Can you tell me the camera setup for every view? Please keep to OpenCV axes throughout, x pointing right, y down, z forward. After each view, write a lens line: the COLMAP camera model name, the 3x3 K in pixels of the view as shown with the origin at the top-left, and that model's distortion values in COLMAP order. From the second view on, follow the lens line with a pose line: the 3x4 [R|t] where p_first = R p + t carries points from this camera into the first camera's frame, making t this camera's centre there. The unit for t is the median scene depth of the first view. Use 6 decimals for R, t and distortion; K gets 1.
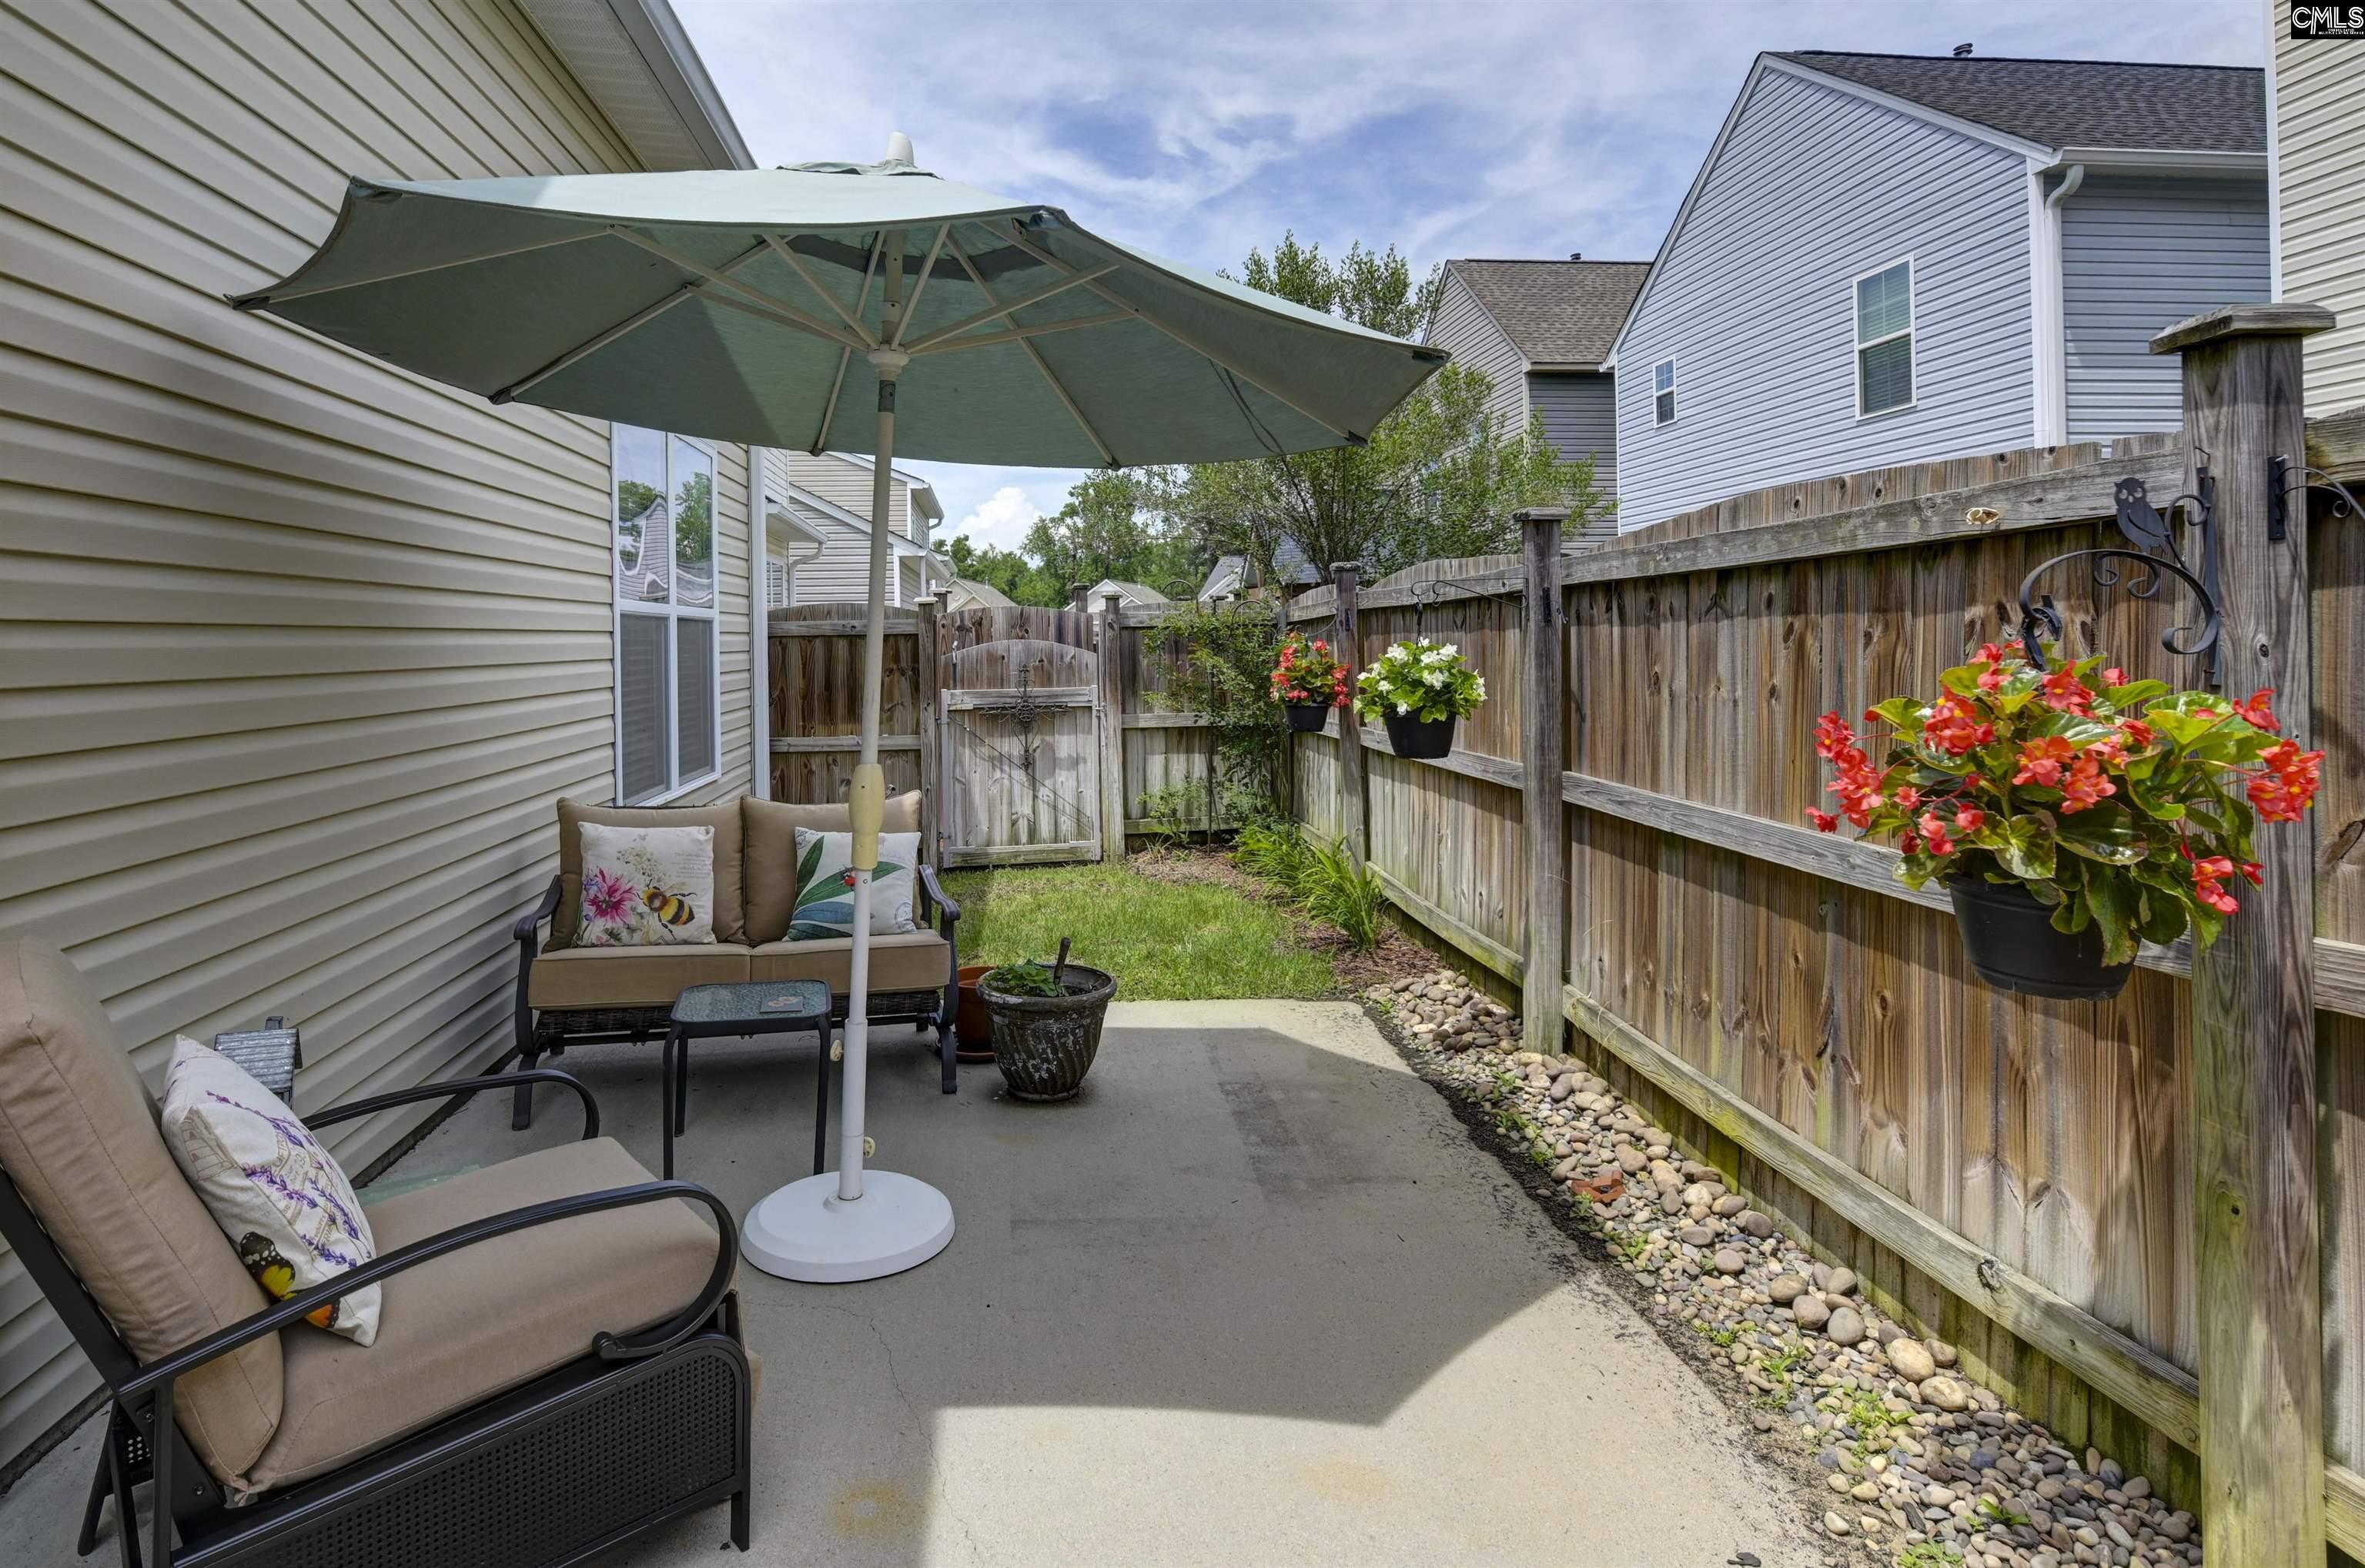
lens RADIAL K [[1274.2, 0, 1151.2], [0, 1274.2, 648.5], [0, 0, 1]] dist [0.000679, -0.000725]
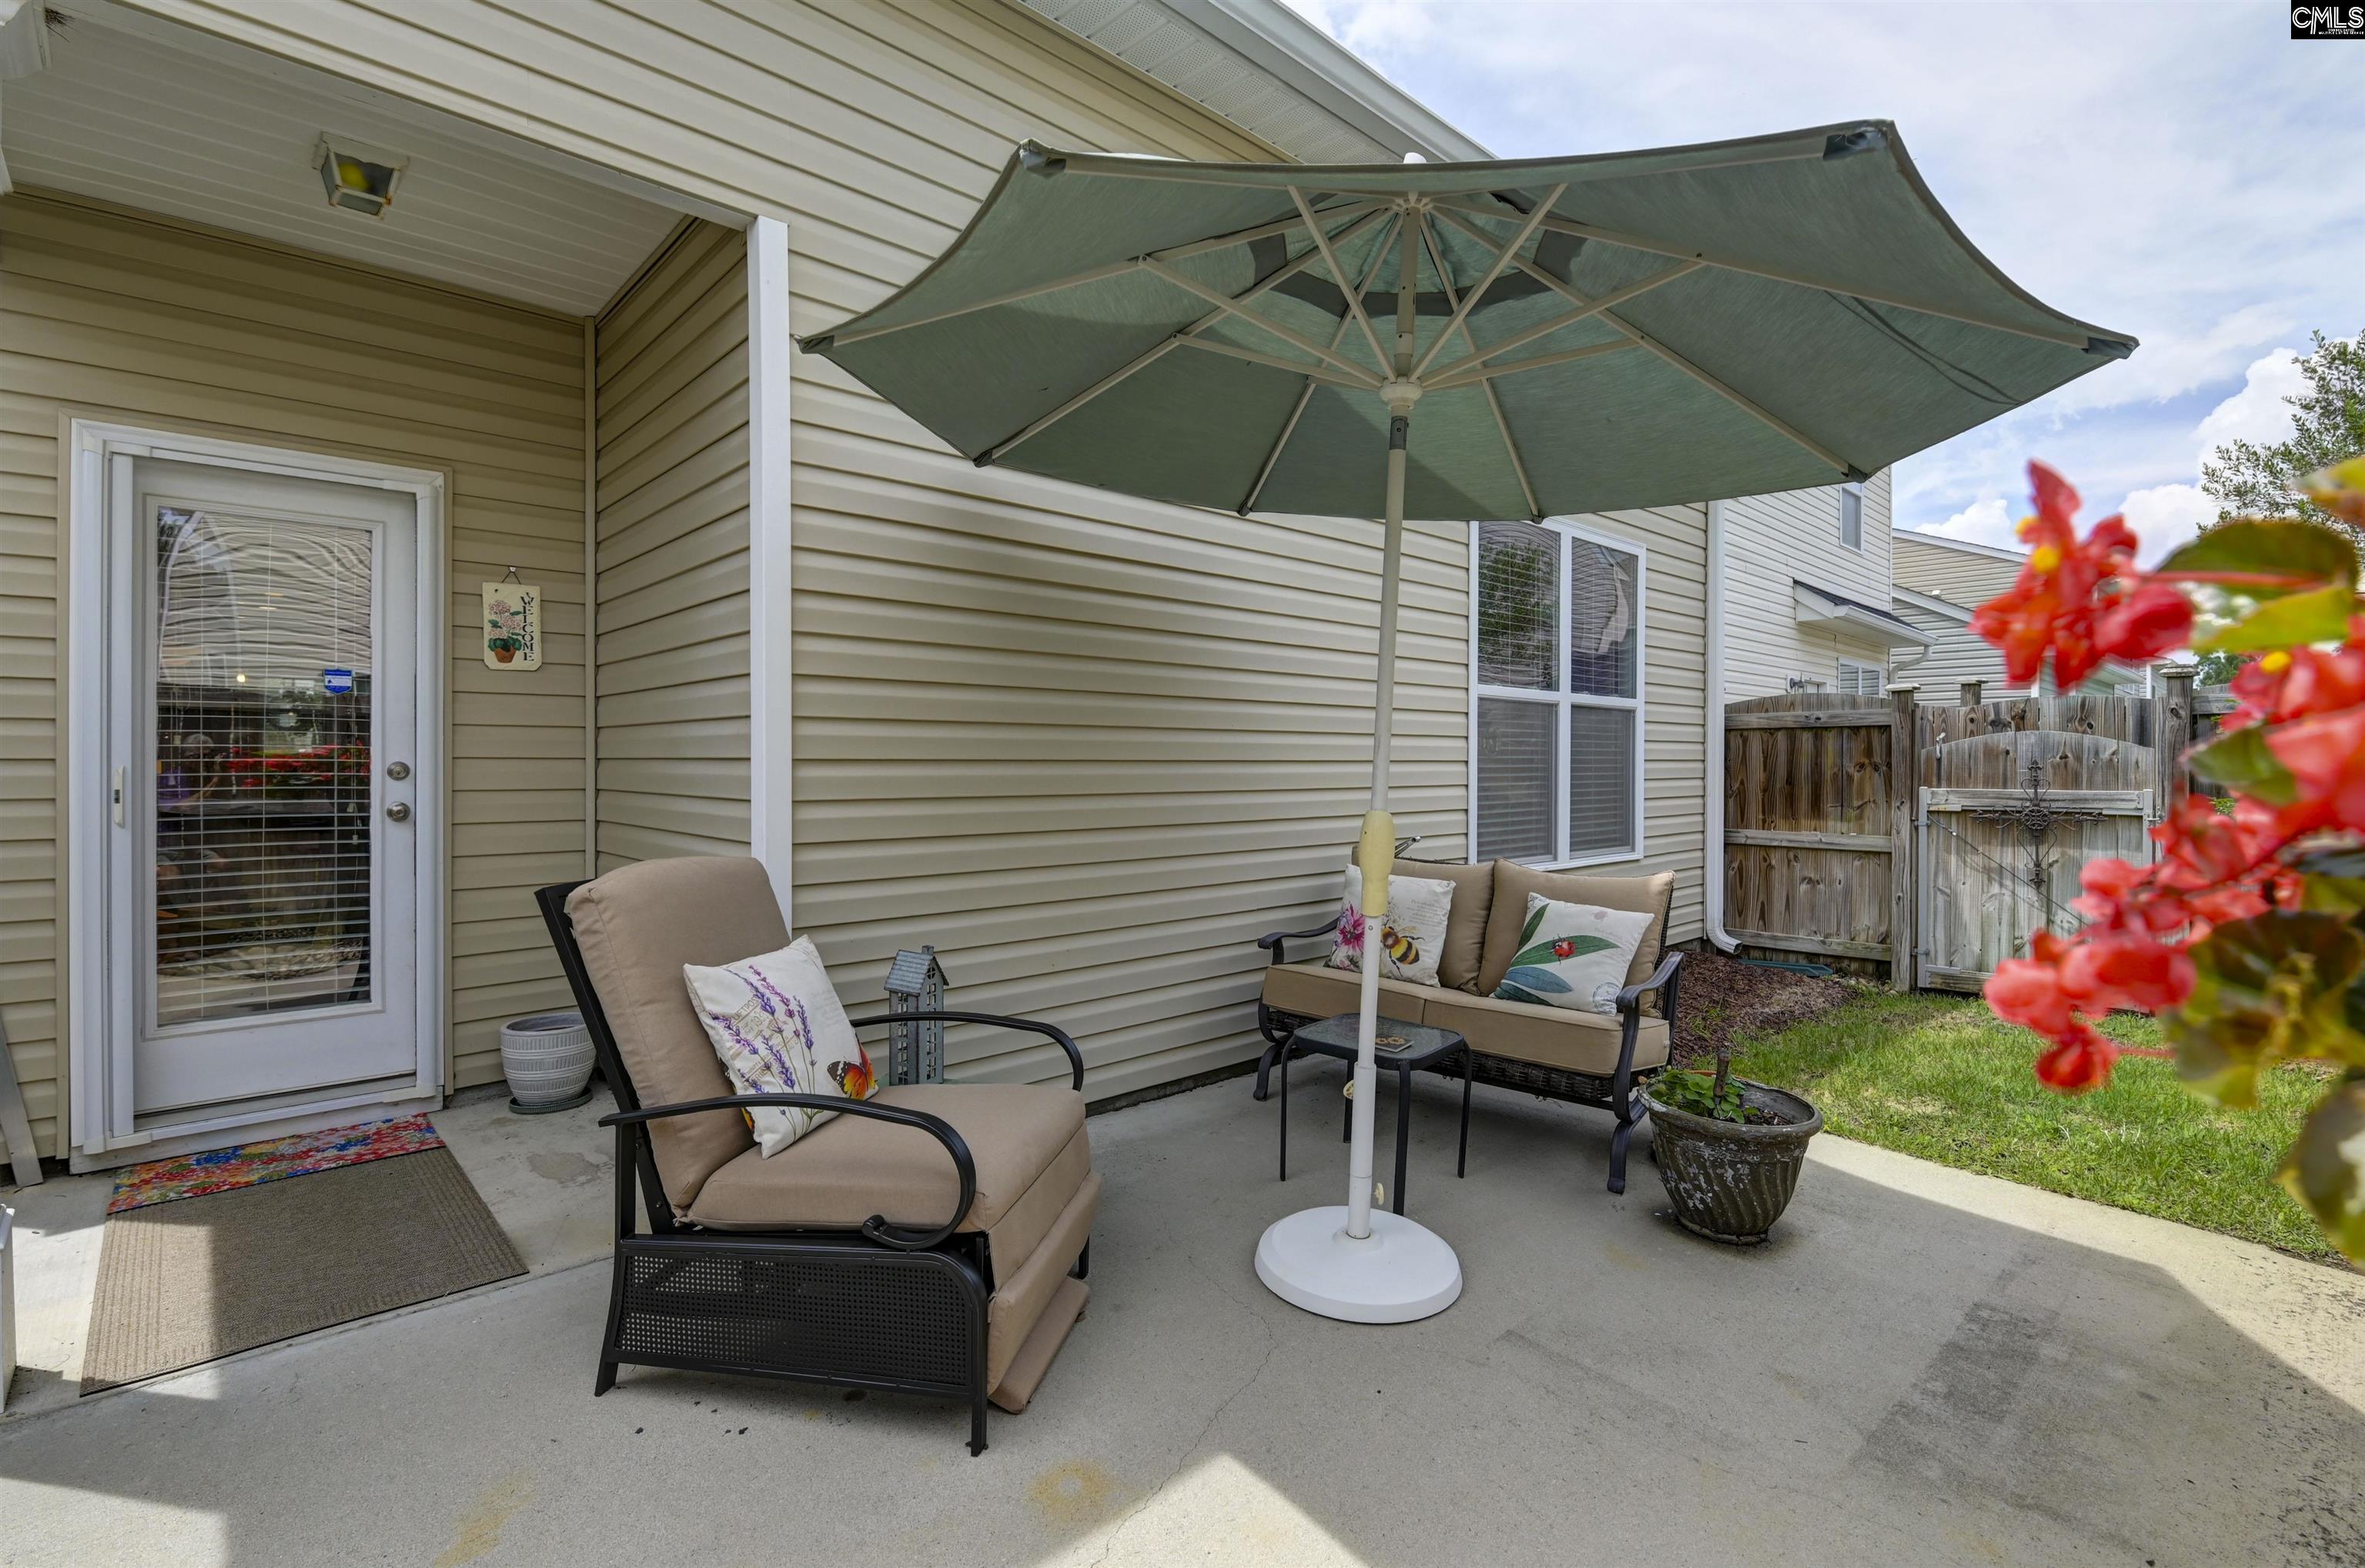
lens RADIAL K [[1082.3, 0, 1182.5], [0, 1082.3, 784.0], [0, 0, 1]] dist [-0.000248, -0.010416]
pose [[0.602232, 0.032886, -0.797643, 0.244362], [-0.017045, 0.999453, 0.028336, 0.033510], [0.798139, -0.003469, 0.602463, 0.254298]]
